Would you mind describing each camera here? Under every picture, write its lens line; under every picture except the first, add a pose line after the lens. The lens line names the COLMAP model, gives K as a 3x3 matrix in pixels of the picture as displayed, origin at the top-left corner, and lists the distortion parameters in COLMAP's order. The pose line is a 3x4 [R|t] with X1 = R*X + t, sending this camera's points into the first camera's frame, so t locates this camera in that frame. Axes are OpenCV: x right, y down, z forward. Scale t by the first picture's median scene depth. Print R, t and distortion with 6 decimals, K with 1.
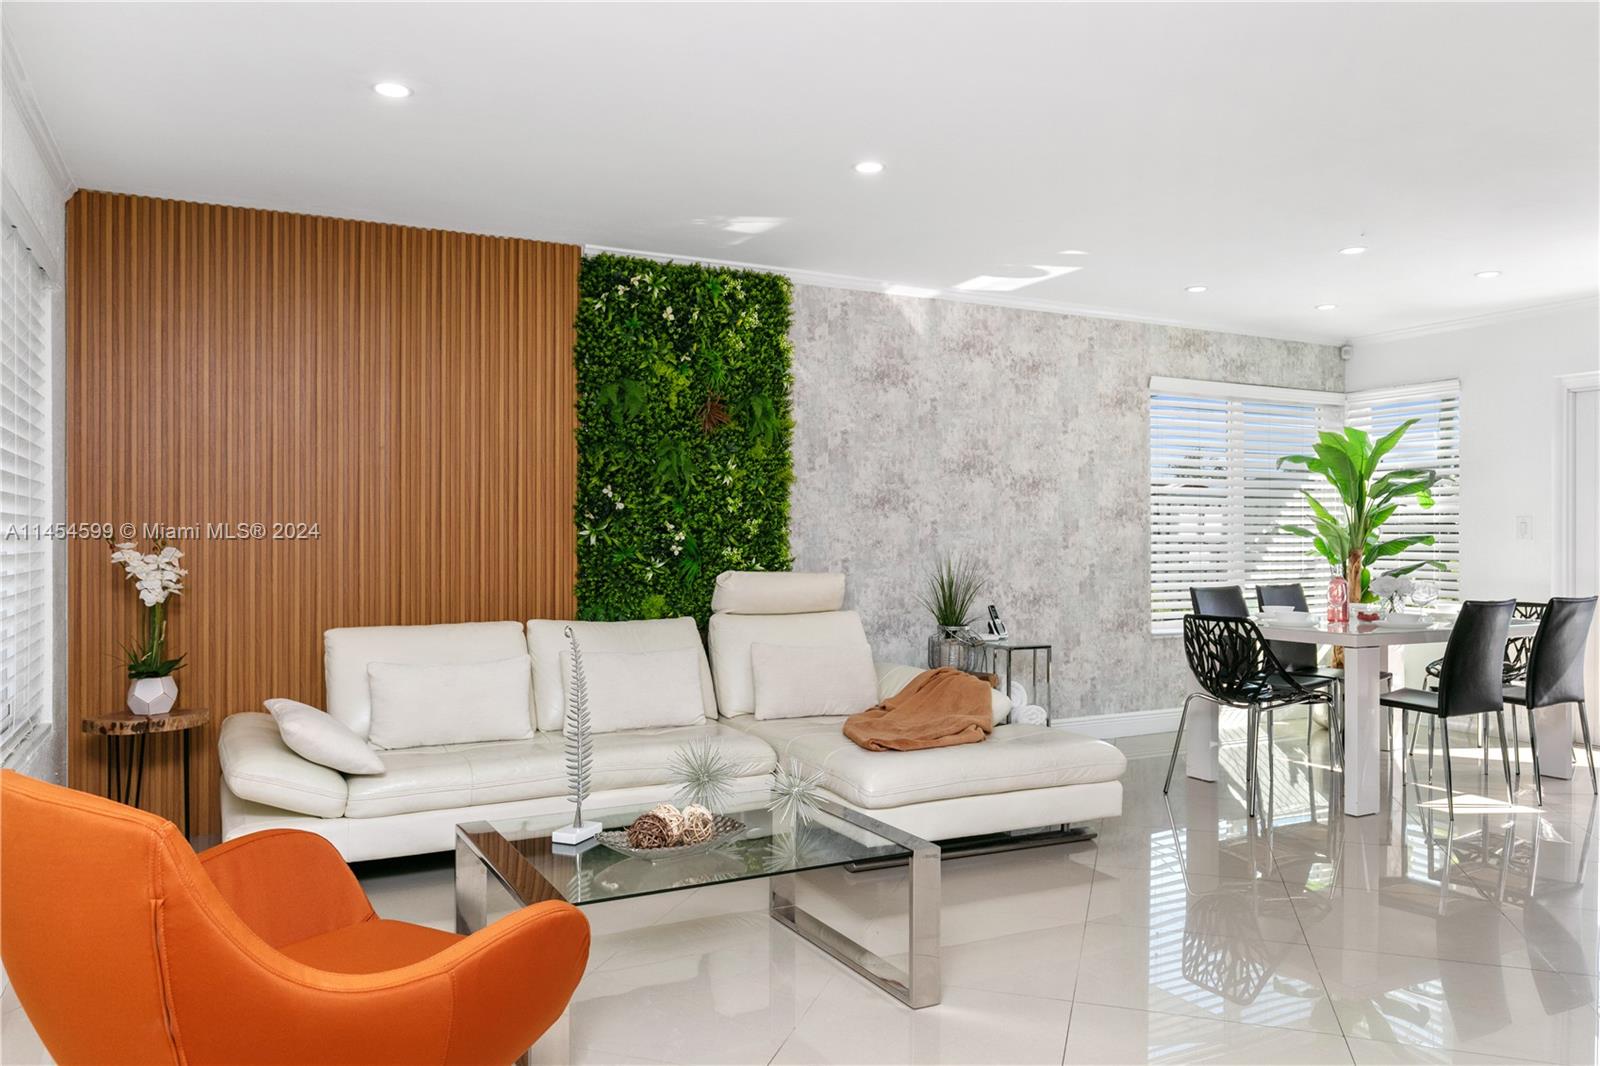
lens RADIAL K [[1110.2, 0, 794.6], [0, 1110.2, 534.3], [0, 0, 1]] dist [-0.001242, -0.000100]
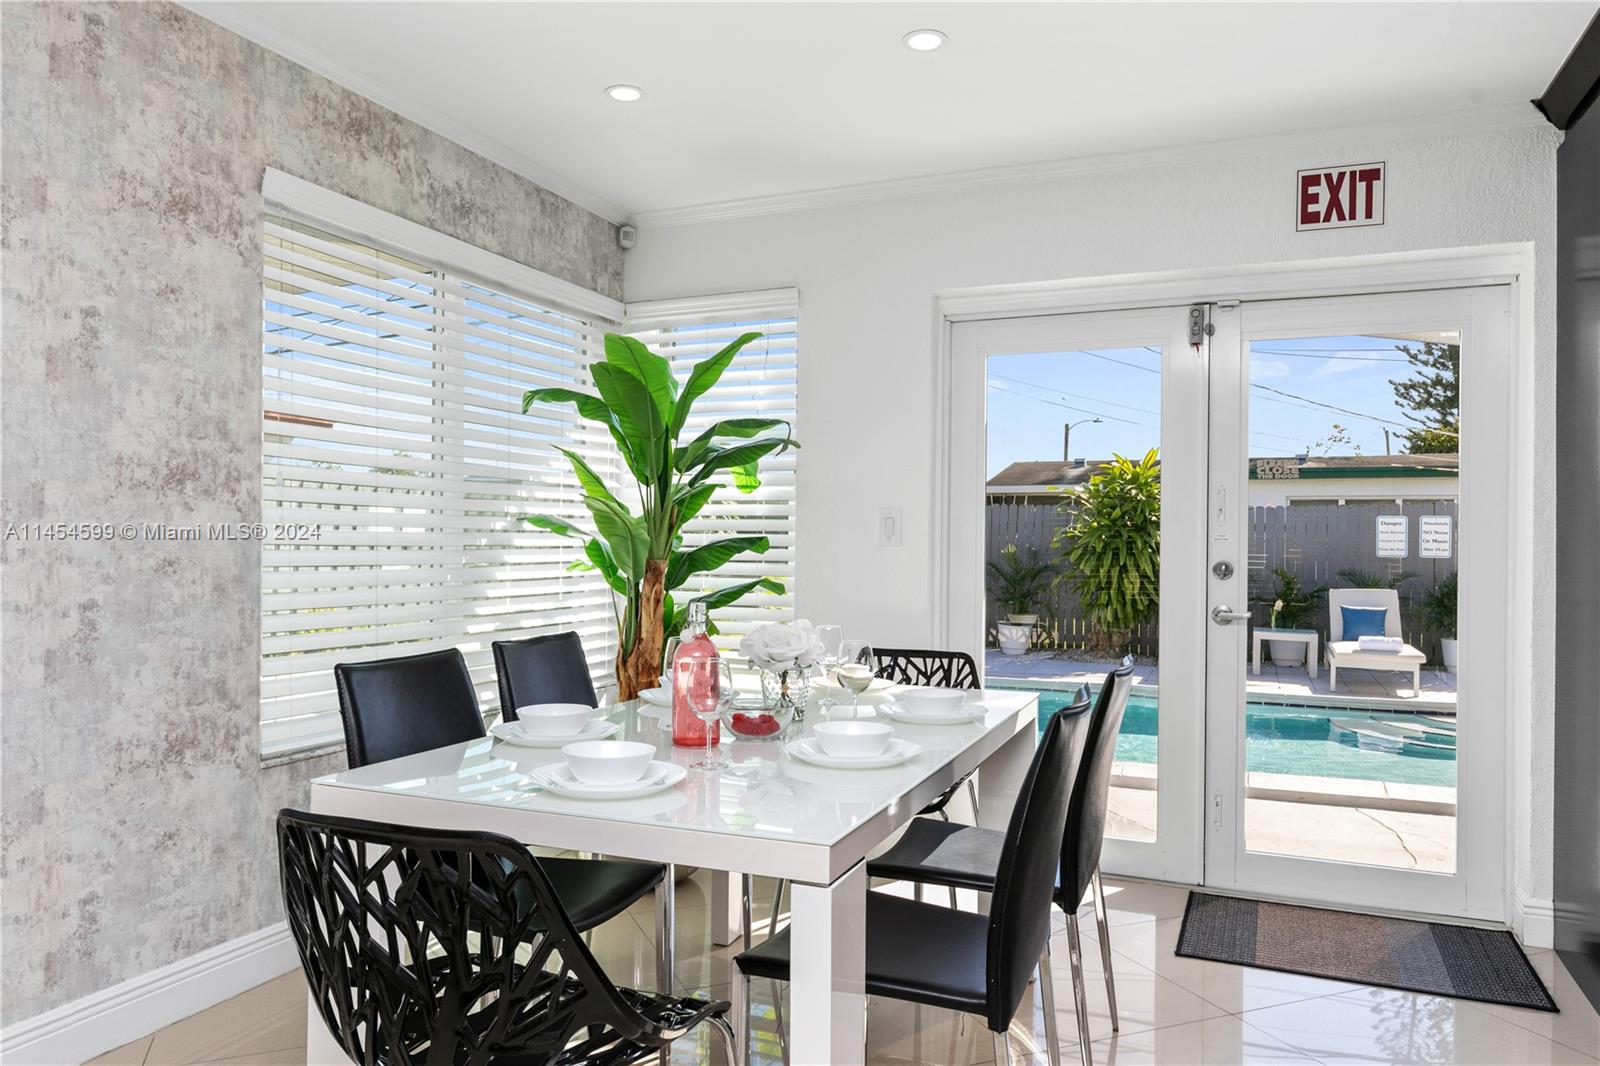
lens RADIAL K [[1110.2, 0, 794.6], [0, 1110.2, 534.3], [0, 0, 1]] dist [-0.001242, -0.000100]
pose [[0.772773, 0.010397, 0.634597, 0.253623], [-0.010822, 0.999936, -0.003204, 0.001989], [-0.634590, -0.004392, 0.772837, 0.651376]]
